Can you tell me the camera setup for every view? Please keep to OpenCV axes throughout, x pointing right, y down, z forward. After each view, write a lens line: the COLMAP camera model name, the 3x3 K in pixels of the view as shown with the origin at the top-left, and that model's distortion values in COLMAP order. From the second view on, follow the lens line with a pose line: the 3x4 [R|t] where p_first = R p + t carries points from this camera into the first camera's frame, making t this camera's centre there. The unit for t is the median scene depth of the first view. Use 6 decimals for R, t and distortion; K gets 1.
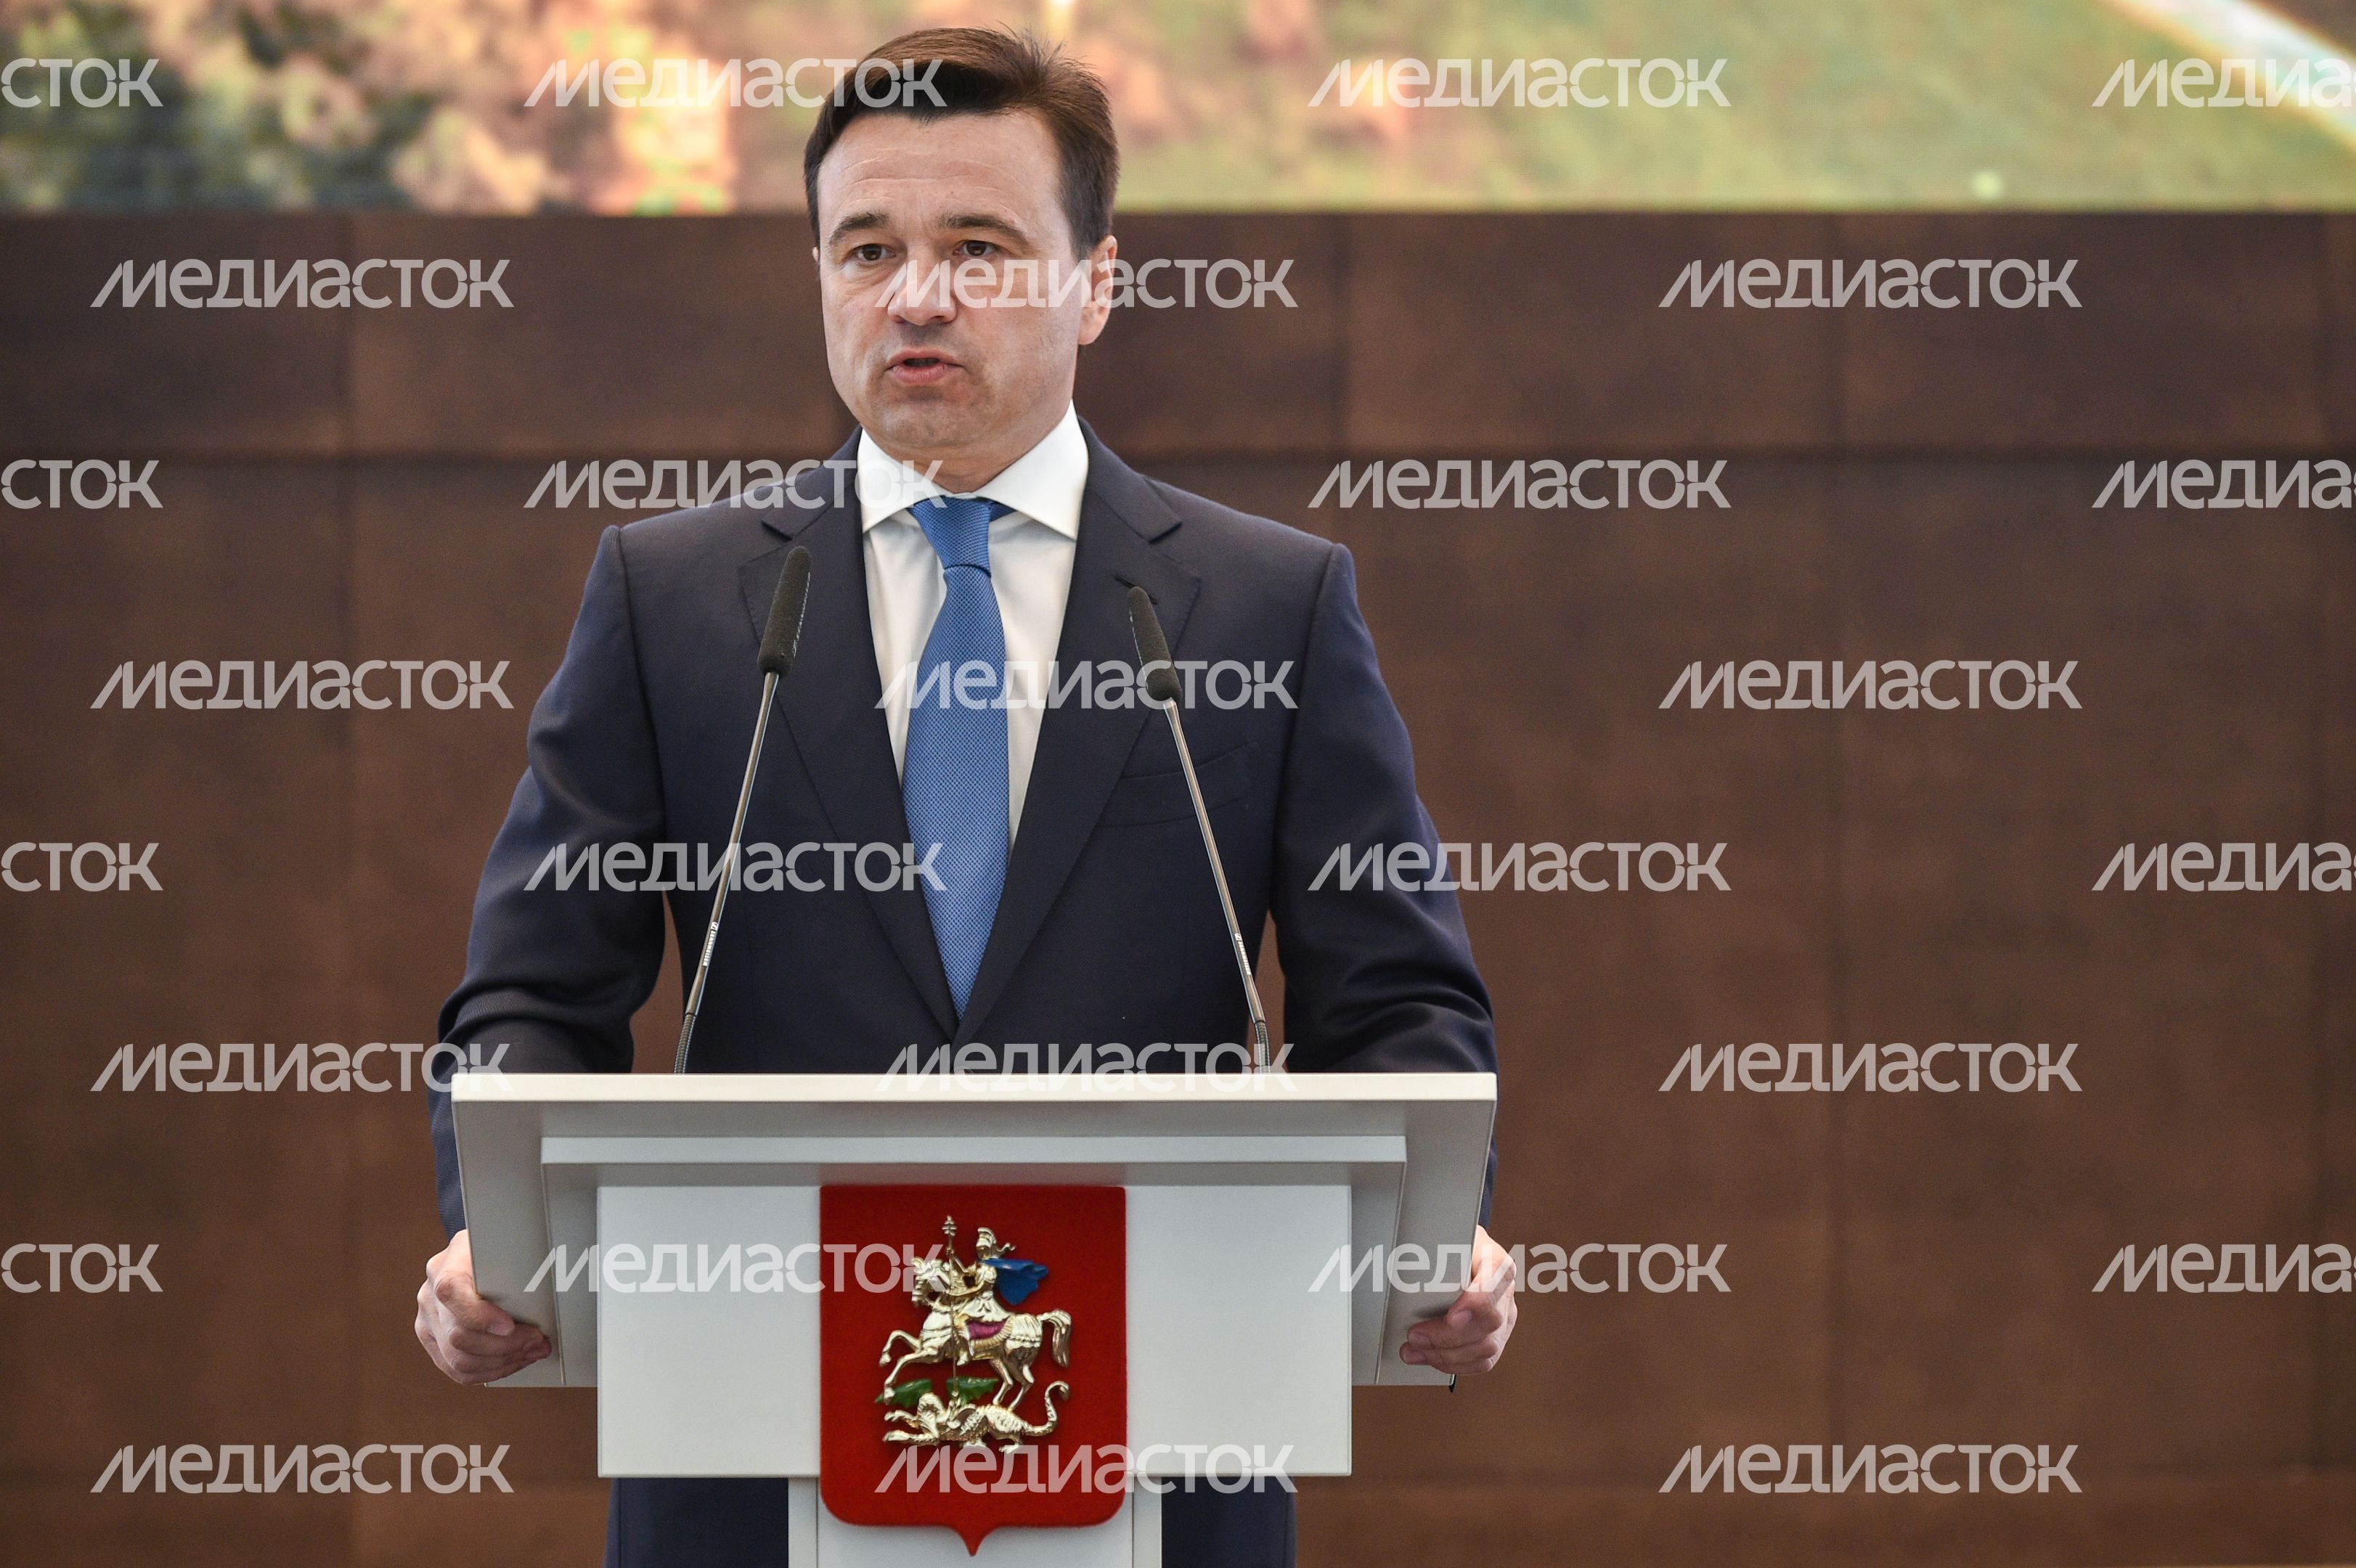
lens RADIAL K [[8747.7, 0, 1174.4], [0, 8747.7, 776.2], [0, 0, 1]] dist [-0.353028, 0.000000]
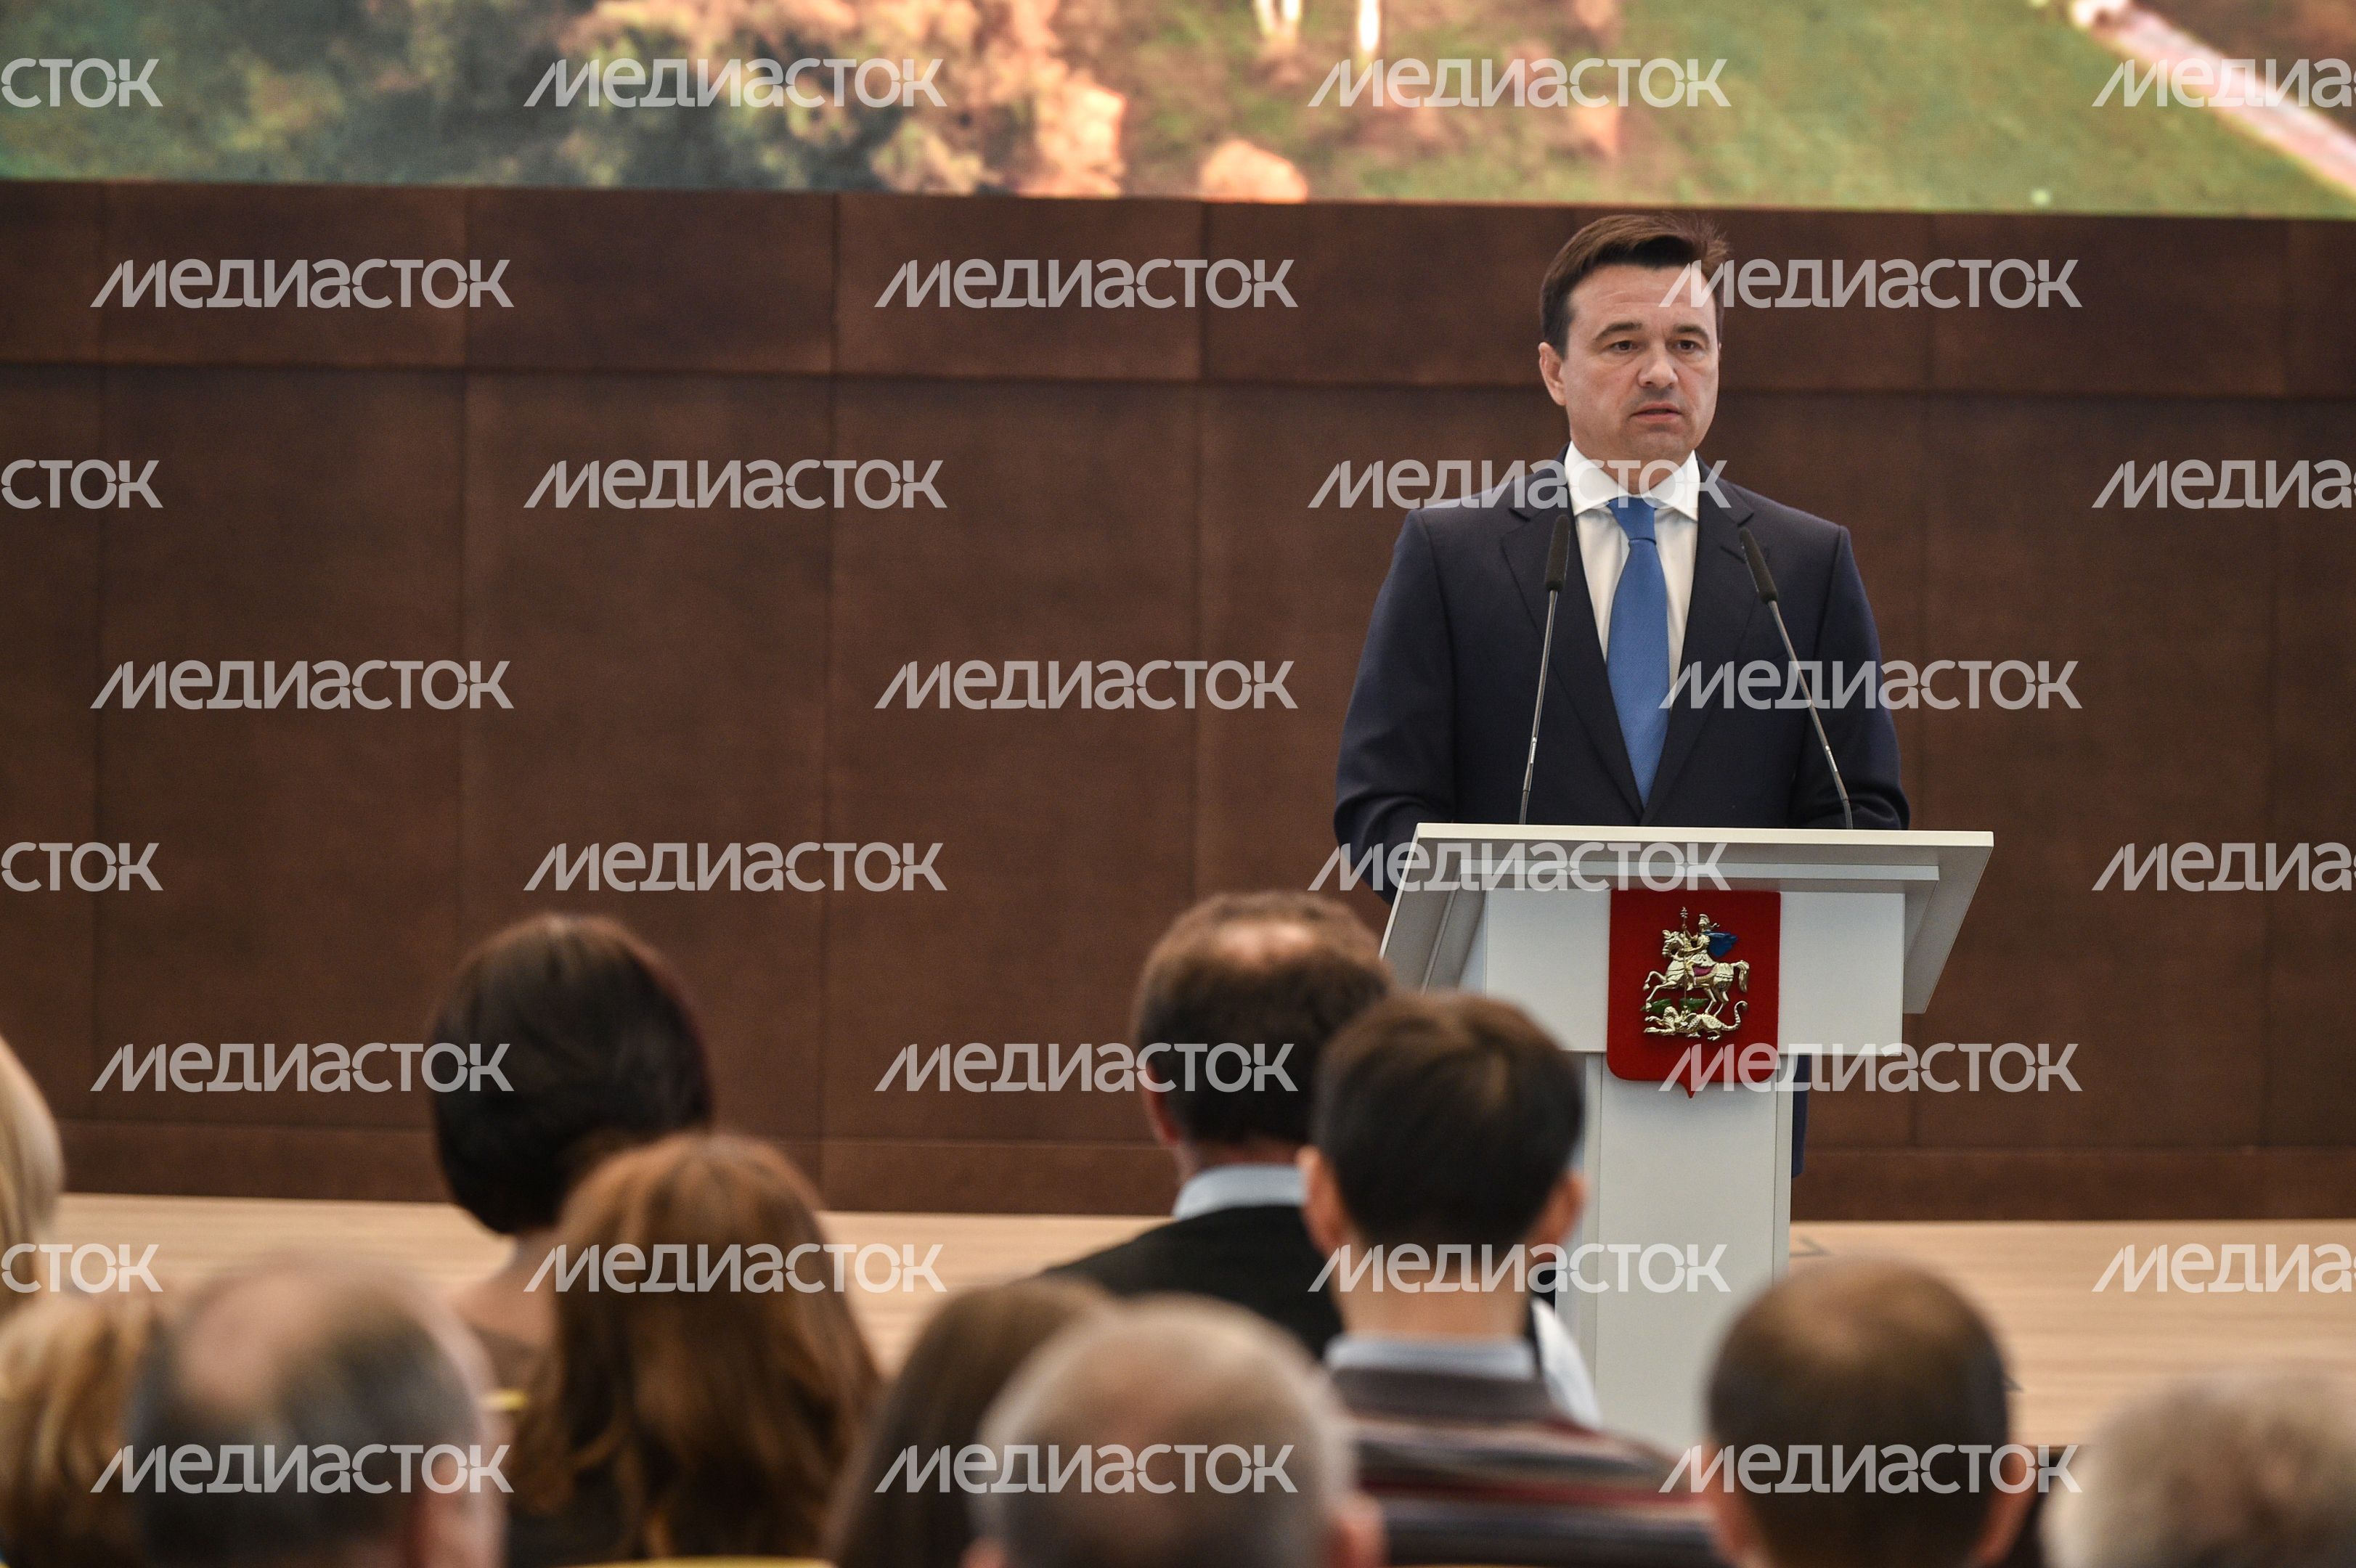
lens RADIAL K [[11462.1, 0, 1178.5], [0, 11462.1, 781.6], [0, 0, 1]] dist [-0.410175, 0.000000]
pose [[0.996843, 0.015391, 0.077898, -0.288363], [-0.017374, 0.999540, 0.024842, -0.030335], [-0.077480, -0.026117, 0.996652, -1.242731]]
